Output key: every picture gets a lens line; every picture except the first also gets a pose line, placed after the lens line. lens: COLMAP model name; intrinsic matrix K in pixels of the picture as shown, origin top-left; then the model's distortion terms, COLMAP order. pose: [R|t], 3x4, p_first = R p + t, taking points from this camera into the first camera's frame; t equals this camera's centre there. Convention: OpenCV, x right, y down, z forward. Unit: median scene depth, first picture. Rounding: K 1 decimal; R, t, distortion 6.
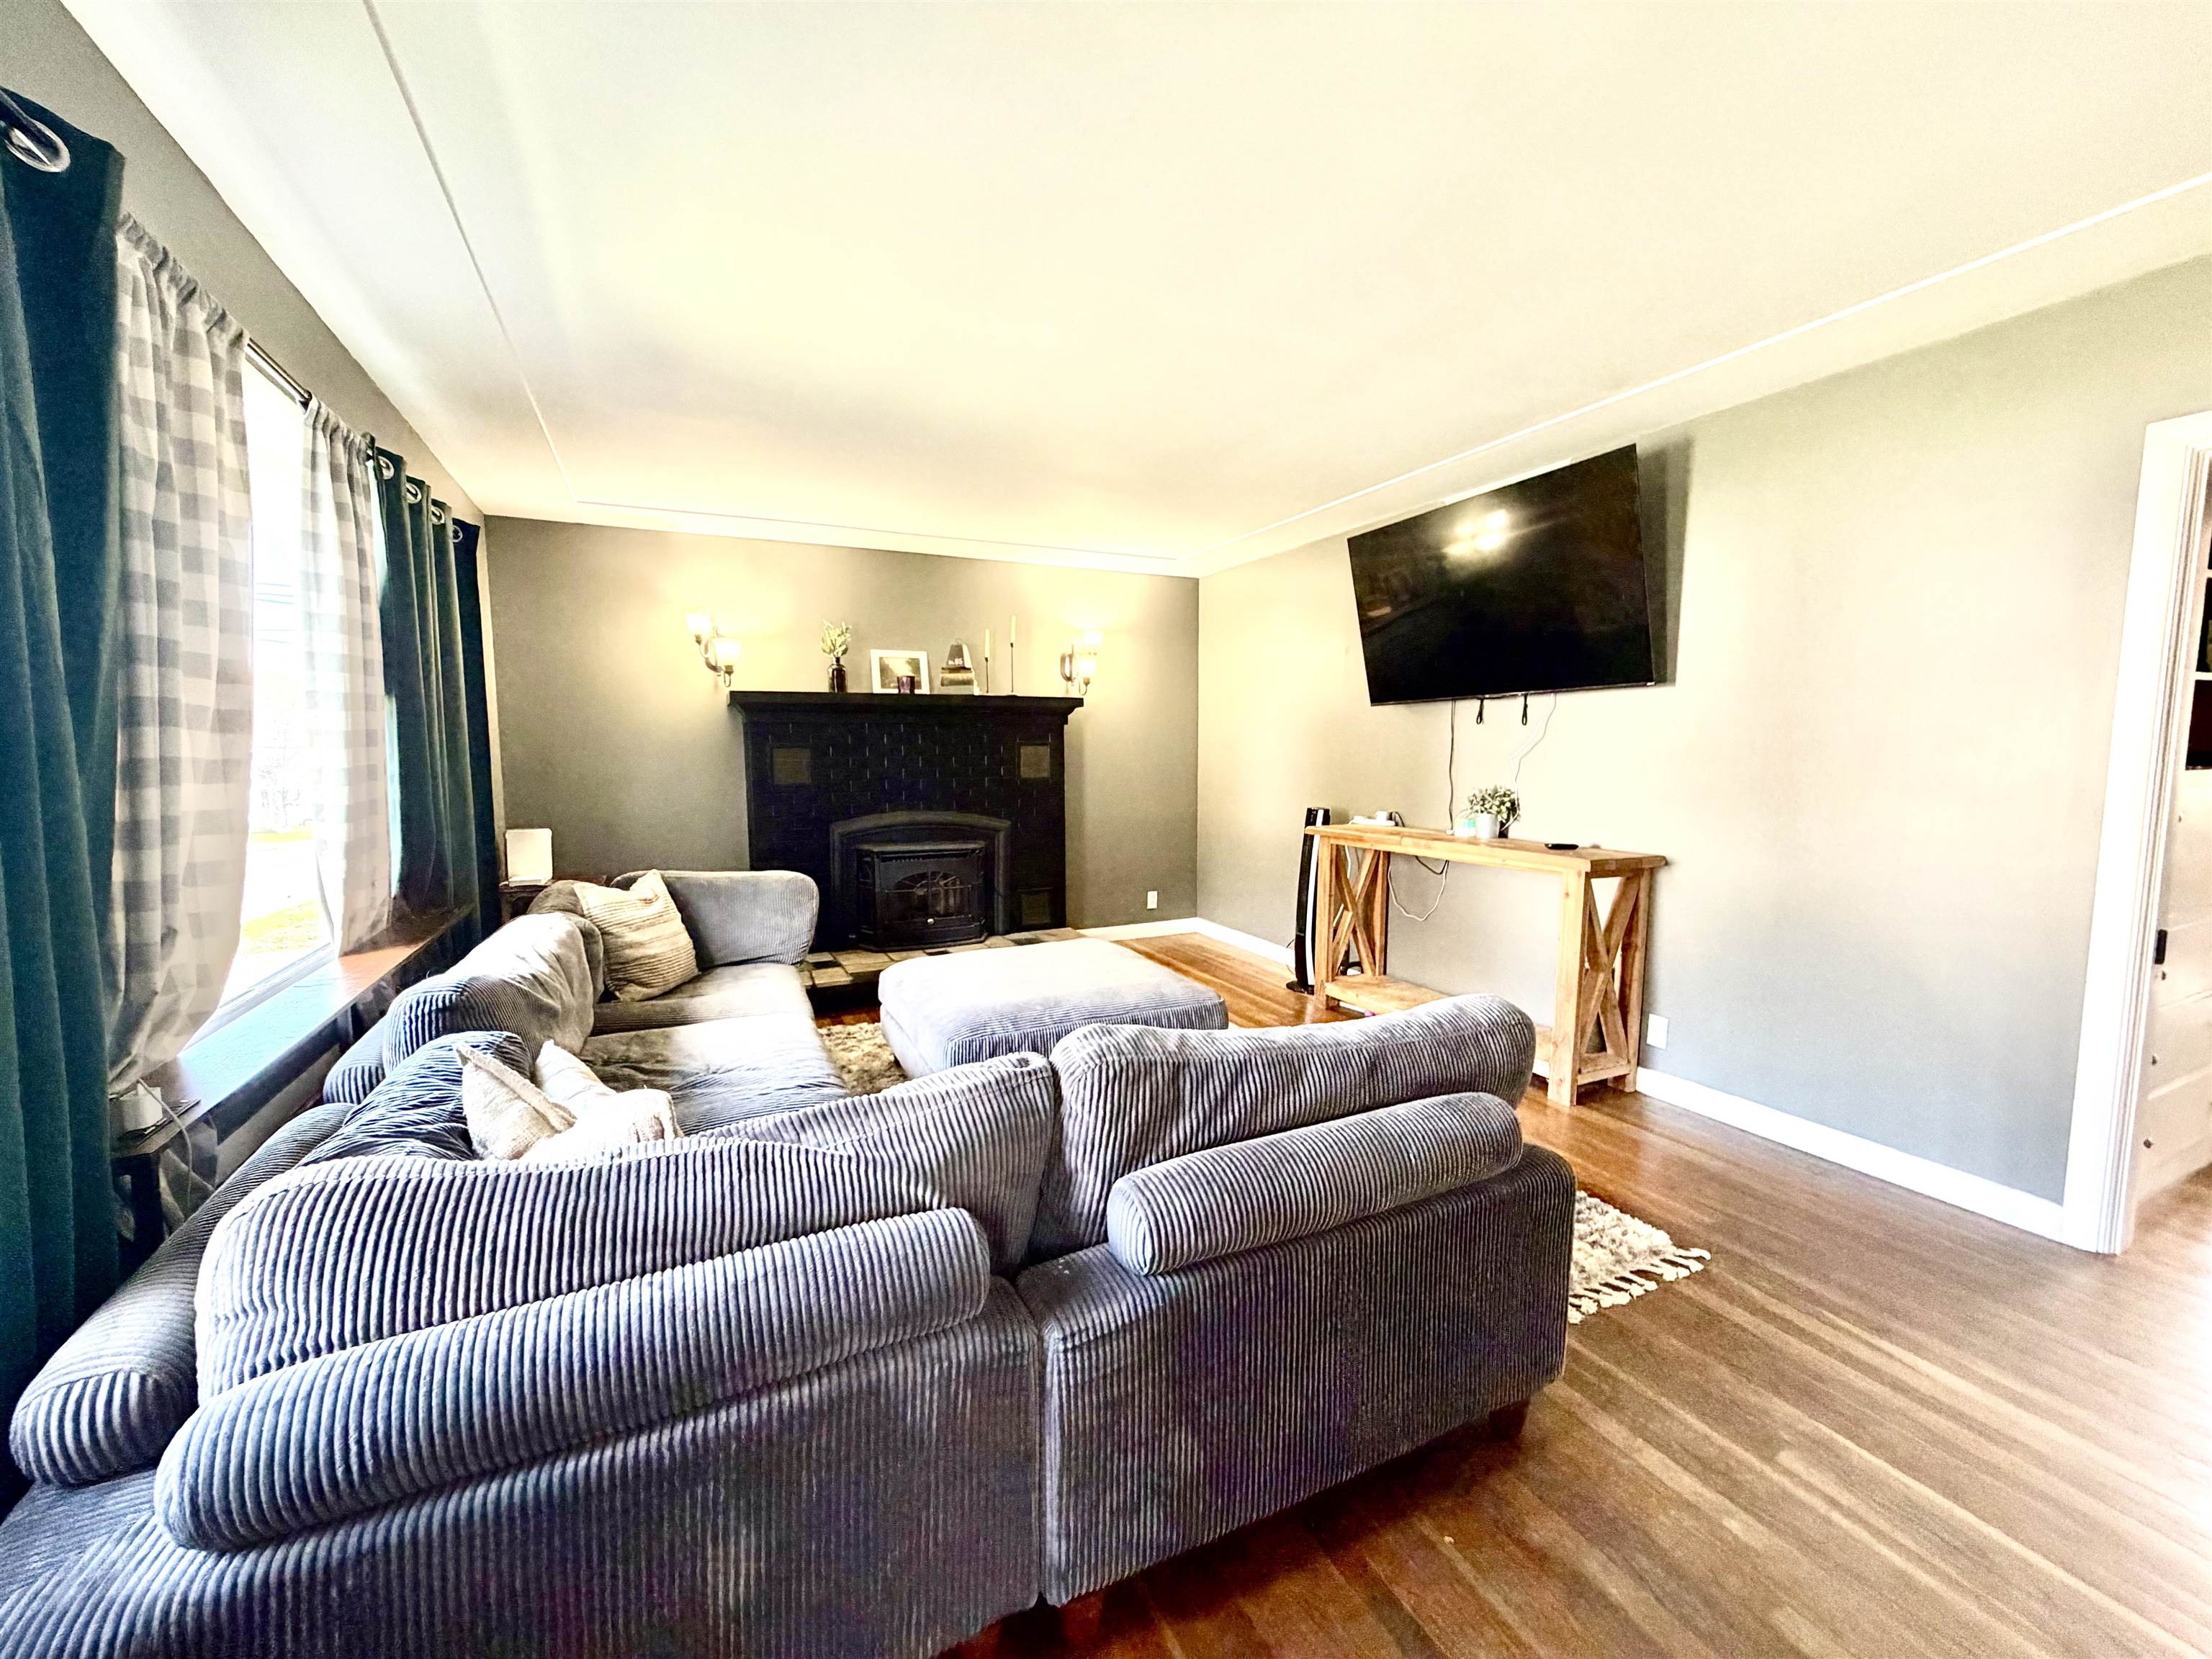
lens RADIAL K [[872.4, 0, 1106.0], [0, 872.4, 829.5], [0, 0, 1]] dist [-0.001820, -0.000473]
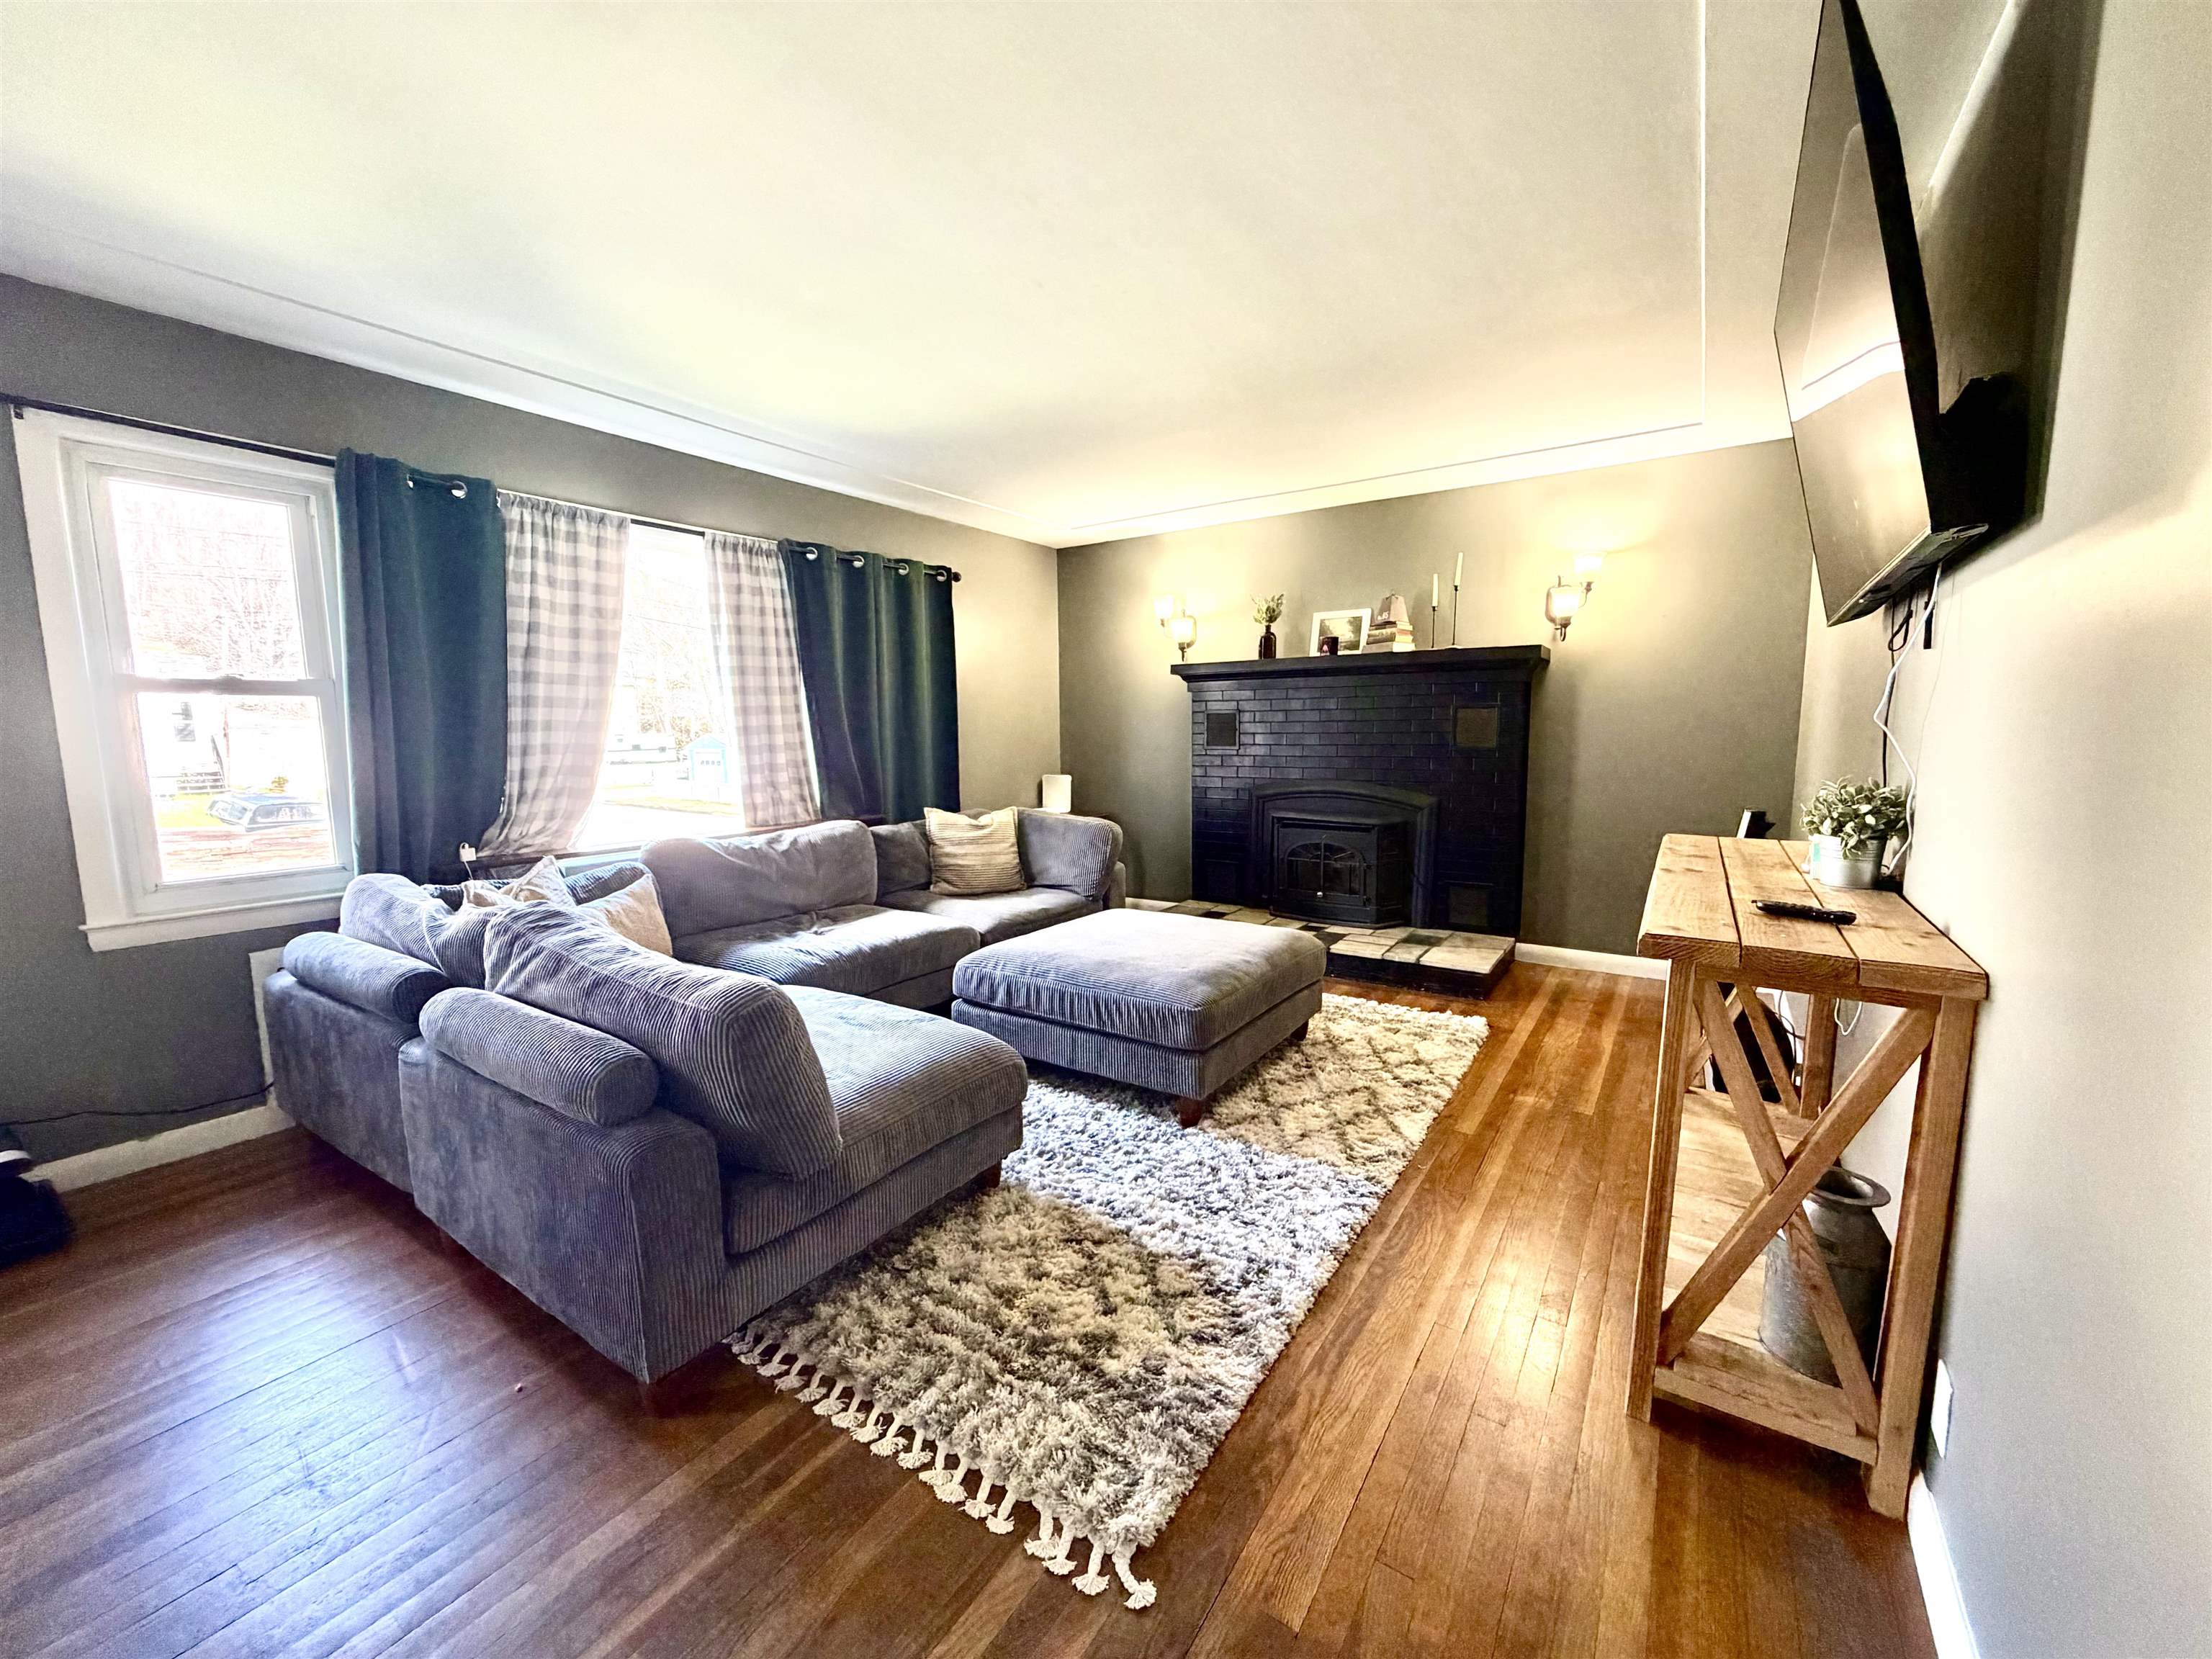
lens RADIAL K [[880.3, 0, 1102.5], [0, 880.3, 828.8], [0, 0, 1]] dist [0.000543, 0.000247]
pose [[0.503556, 0.103874, -0.857695, 0.505686], [-0.072699, 0.994320, 0.077739, -0.024479], [0.860898, 0.023208, 0.508247, 0.306650]]
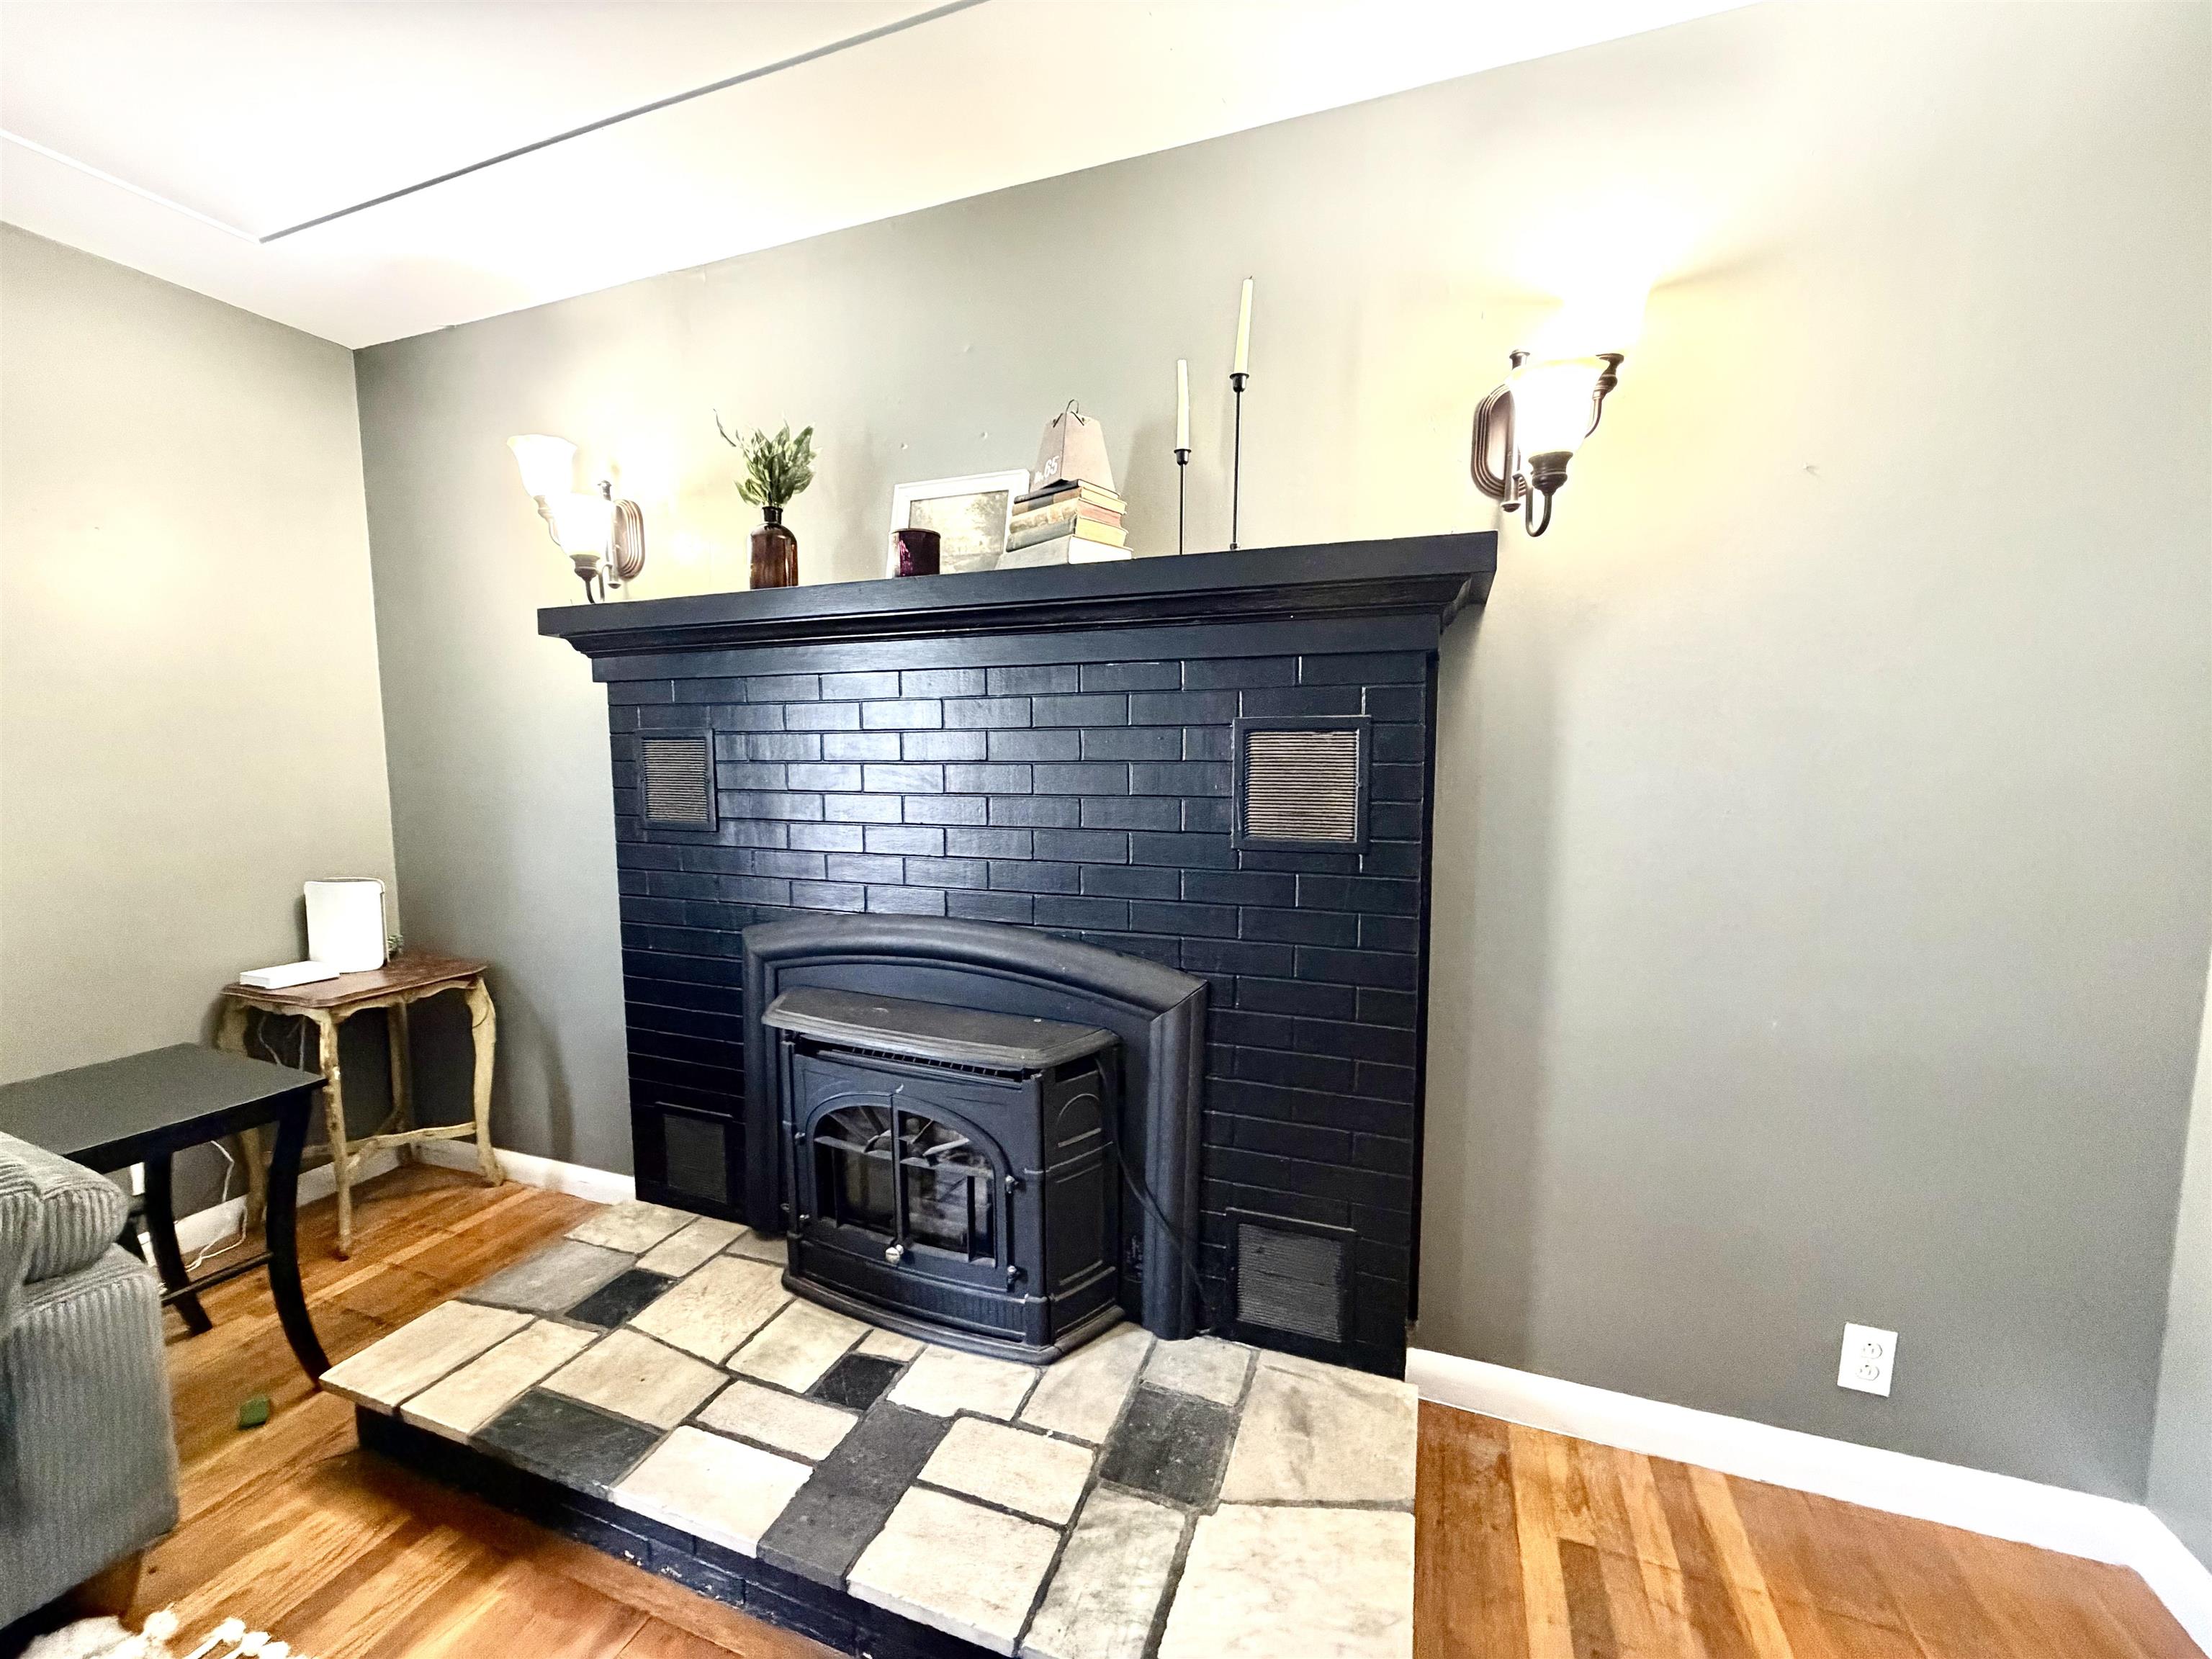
lens RADIAL K [[882.5, 0, 1106.0], [0, 882.5, 829.5], [0, 0, 1]] dist [-0.002216, 0.000775]
pose [[0.690946, 0.076556, -0.718842, 0.089080], [-0.068005, 0.996850, 0.040798, -0.078936], [0.719701, 0.020695, 0.693976, 0.829747]]
